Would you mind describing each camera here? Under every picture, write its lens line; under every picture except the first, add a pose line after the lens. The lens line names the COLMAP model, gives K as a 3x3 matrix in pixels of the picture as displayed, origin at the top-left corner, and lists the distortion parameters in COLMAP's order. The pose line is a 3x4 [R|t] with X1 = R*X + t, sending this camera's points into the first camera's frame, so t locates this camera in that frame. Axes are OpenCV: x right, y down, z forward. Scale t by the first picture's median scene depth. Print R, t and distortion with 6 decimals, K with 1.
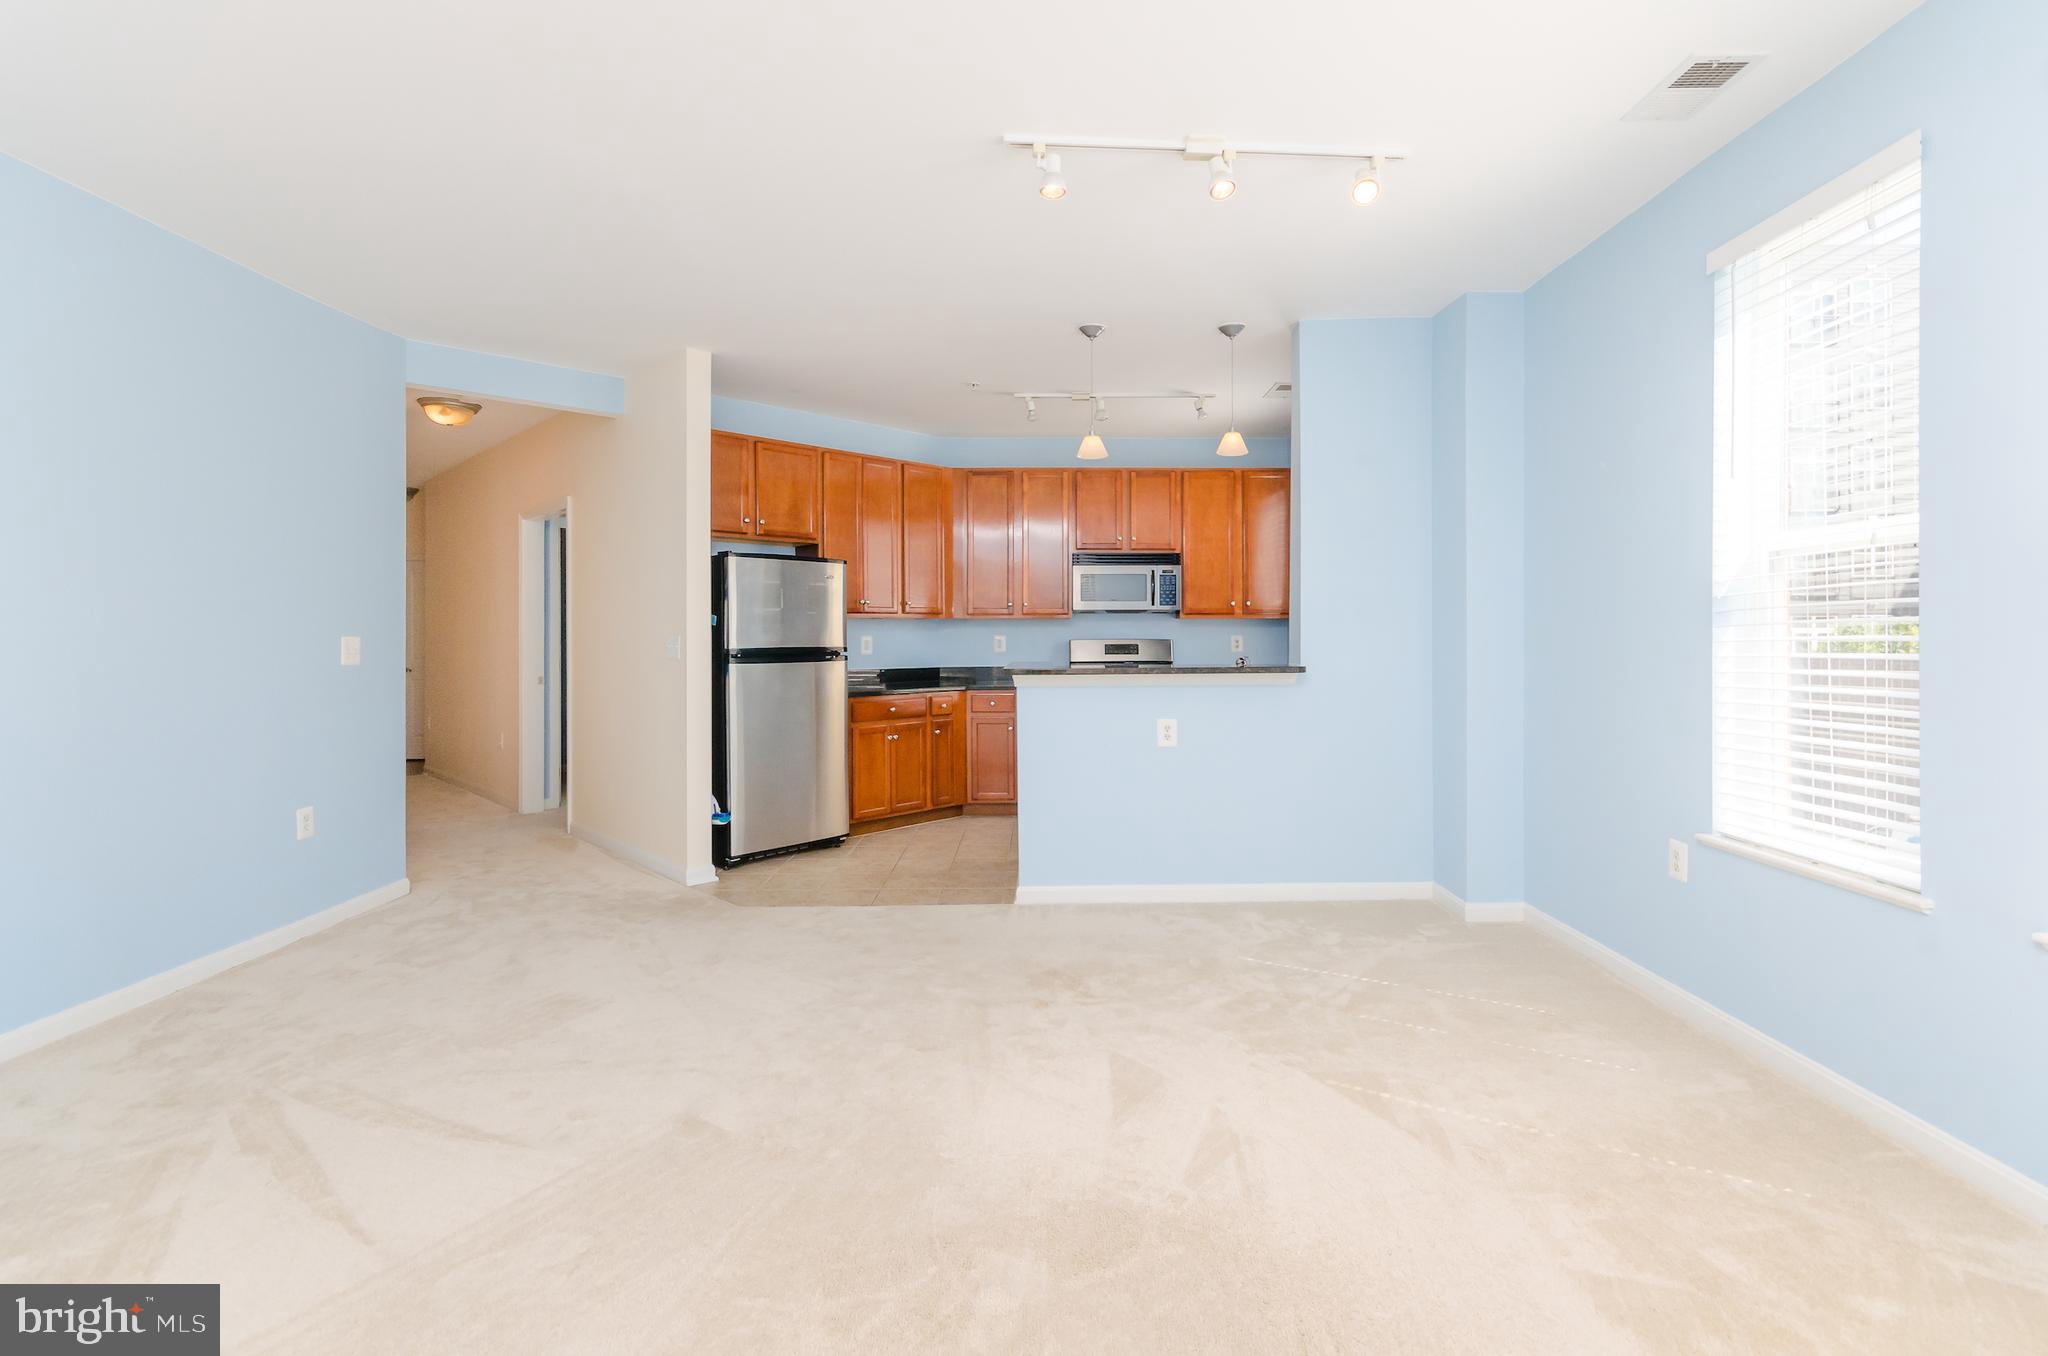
lens RADIAL K [[928.6, 0, 1054.4], [0, 928.6, 638.2], [0, 0, 1]] dist [-0.011570, 0.000172]
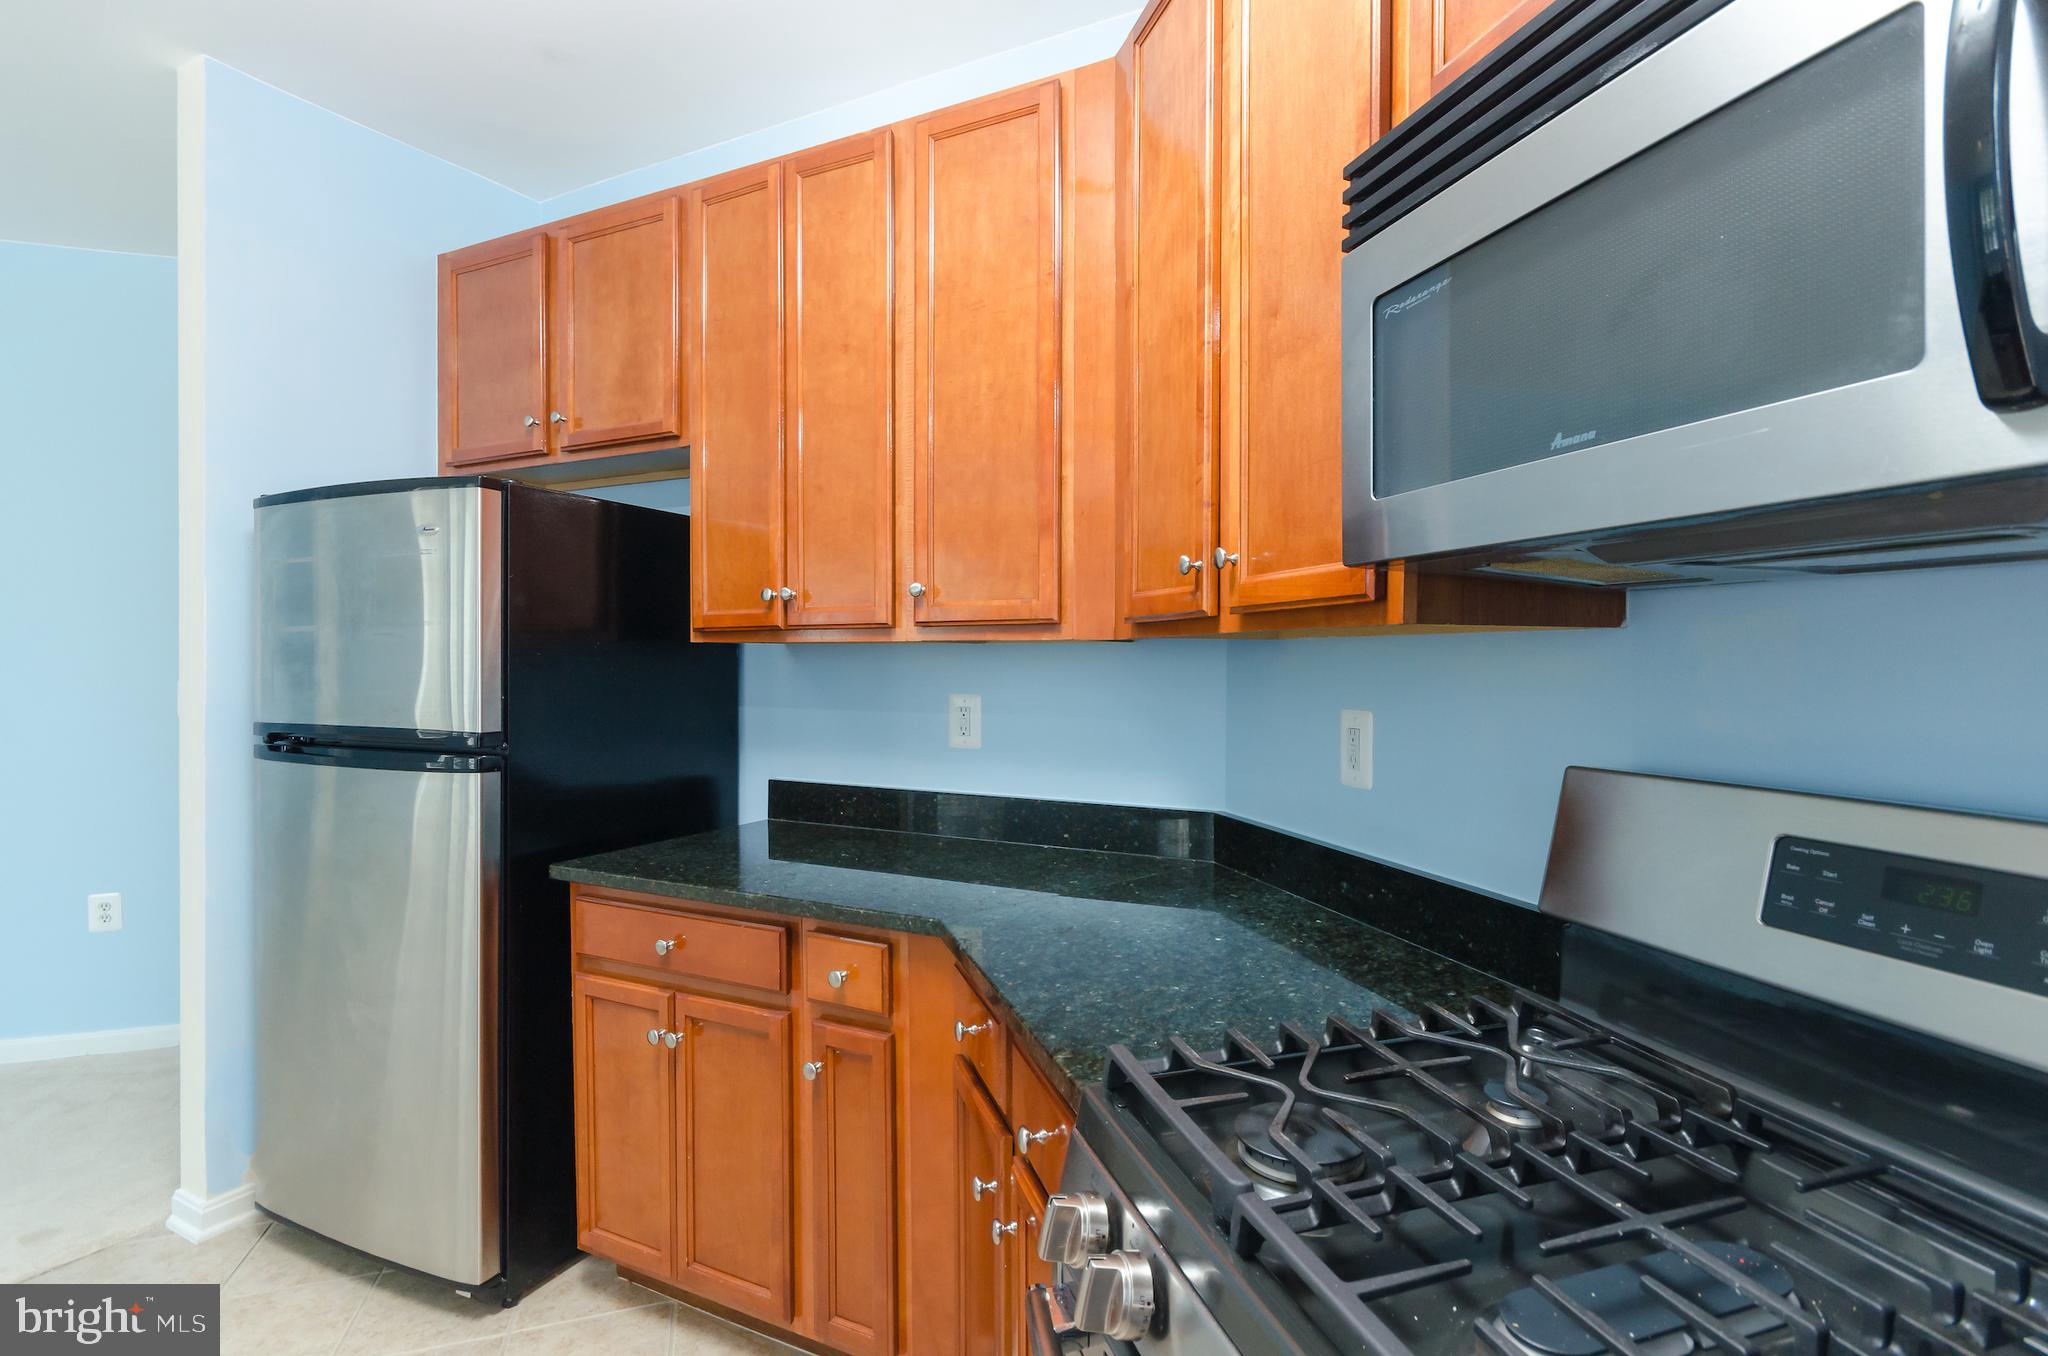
lens RADIAL K [[994.6, 0, 1060.6], [0, 994.6, 669.7], [0, 0, 1]] dist [-0.000215, 0.000106]
pose [[0.296677, 0.013702, -0.954880, 0.176232], [-0.006043, 0.999904, 0.012471, -0.018549], [0.954959, 0.002071, 0.296731, 1.053088]]
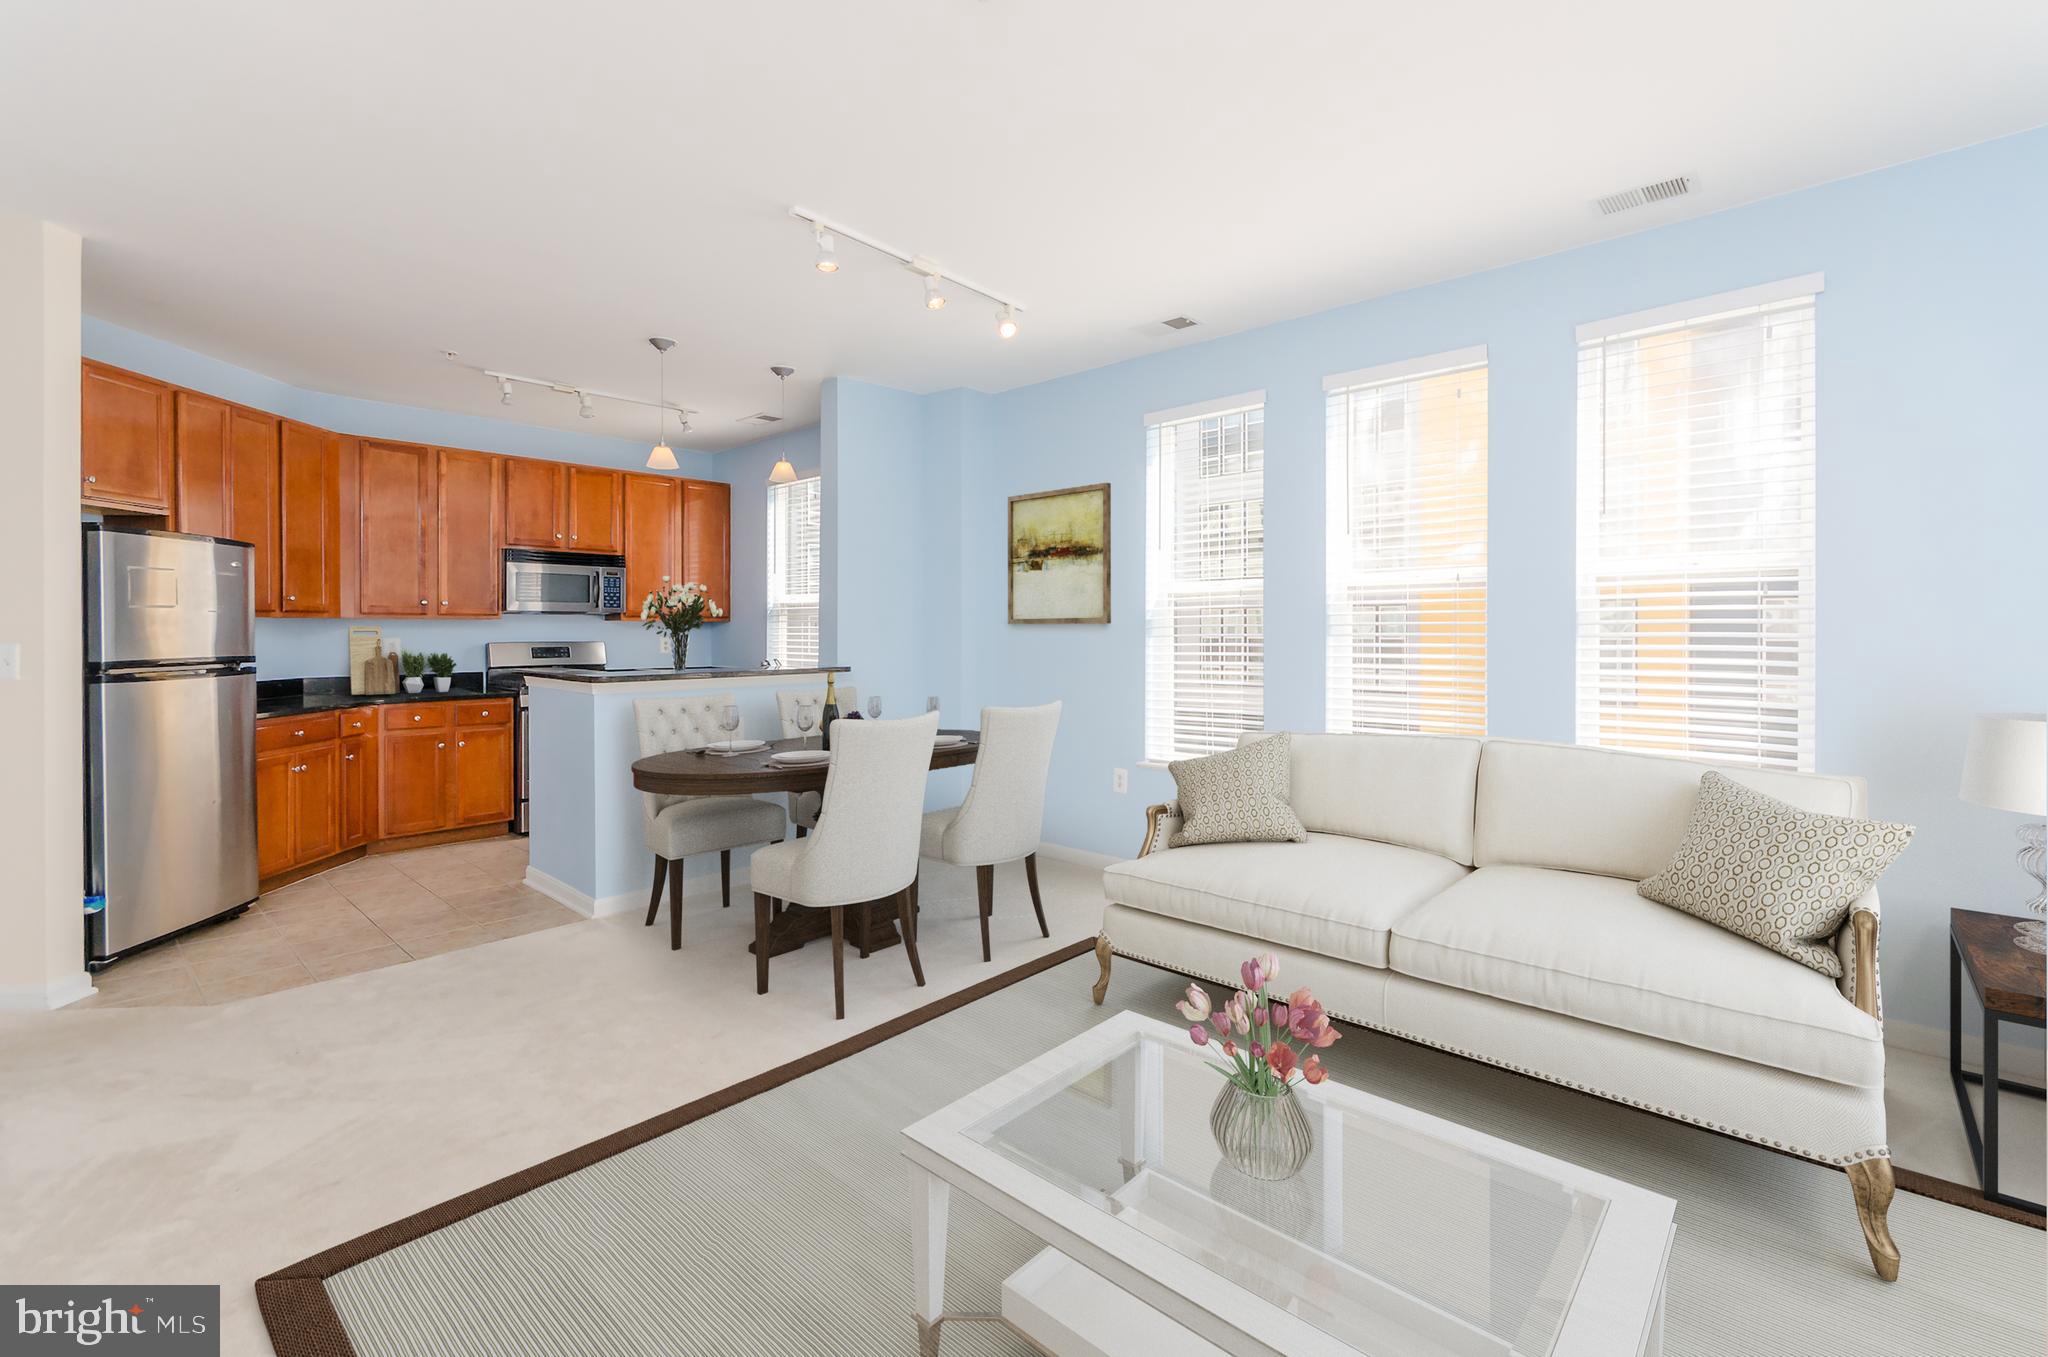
lens RADIAL K [[906.6, 0, 1038.4], [0, 906.6, 635.1], [0, 0, 1]] dist [-0.001730, -0.000541]
pose [[0.678791, 0.001162, 0.734331, -0.321087], [-0.001539, 0.999999, -0.000160, -0.007953], [-0.734330, -0.001021, 0.678792, 0.011630]]
